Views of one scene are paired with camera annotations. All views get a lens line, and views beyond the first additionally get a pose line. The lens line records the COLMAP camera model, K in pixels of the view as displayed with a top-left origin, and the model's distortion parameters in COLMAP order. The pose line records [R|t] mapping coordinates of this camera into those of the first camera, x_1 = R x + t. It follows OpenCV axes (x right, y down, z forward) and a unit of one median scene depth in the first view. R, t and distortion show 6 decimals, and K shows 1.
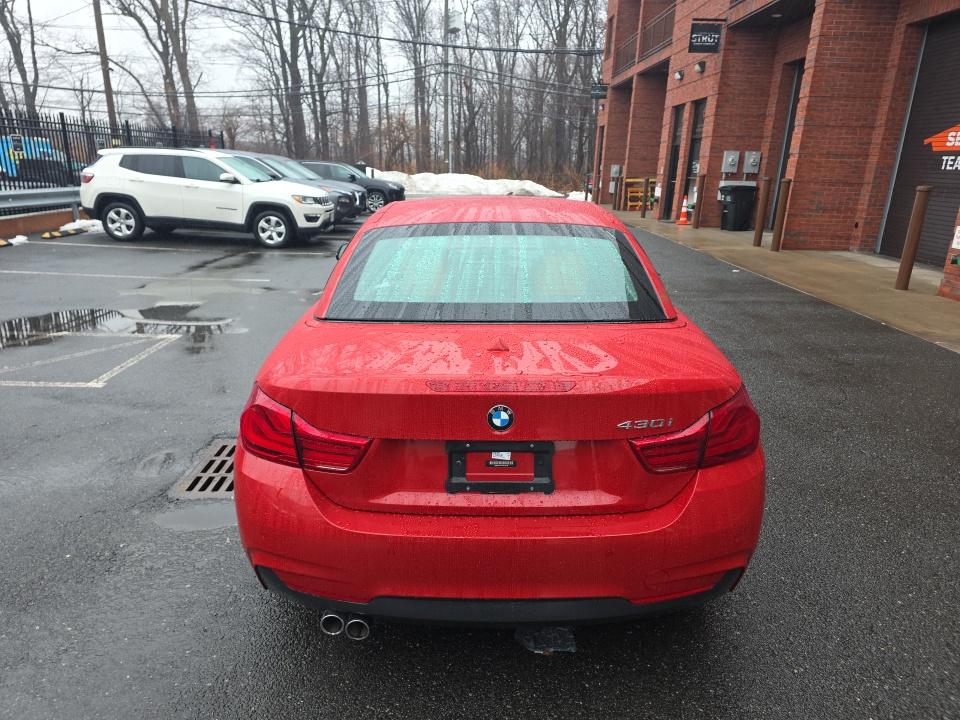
lens RADIAL K [[649.4, 0, 465.3], [0, 649.4, 366.6], [0, 0, 1]] dist [0.034258, -0.032822]
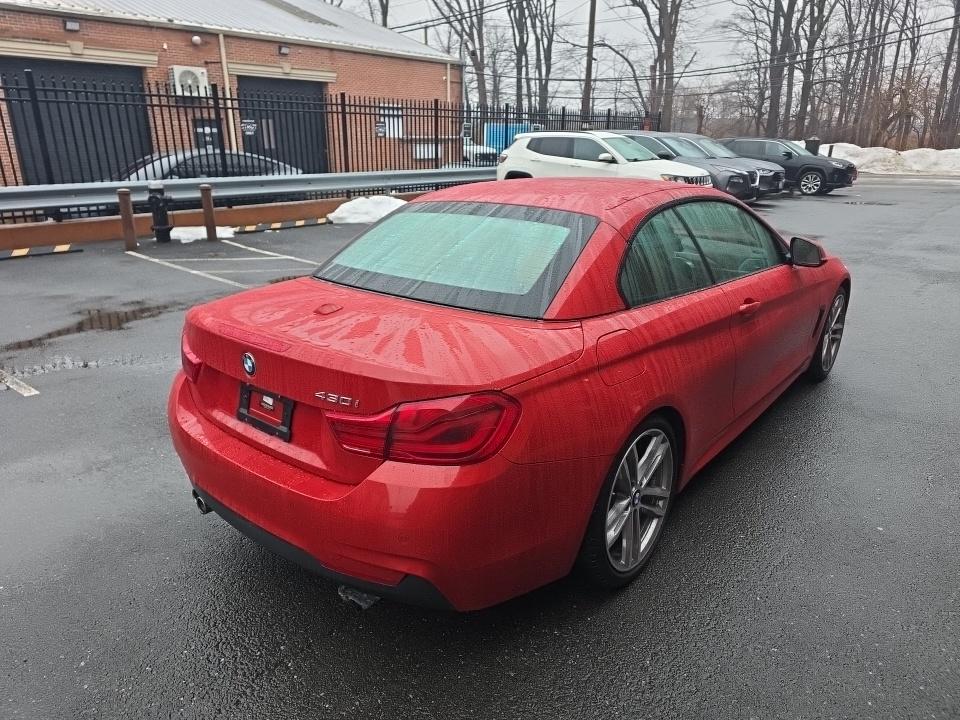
lens RADIAL K [[649.4, 0, 482.1], [0, 649.4, 368.7], [0, 0, 1]] dist [0.034258, -0.032822]
pose [[0.759582, 0.197059, -0.619841, 0.204489], [-0.176748, 0.979674, 0.094861, -0.018477], [0.625935, 0.037501, 0.778973, 0.063940]]
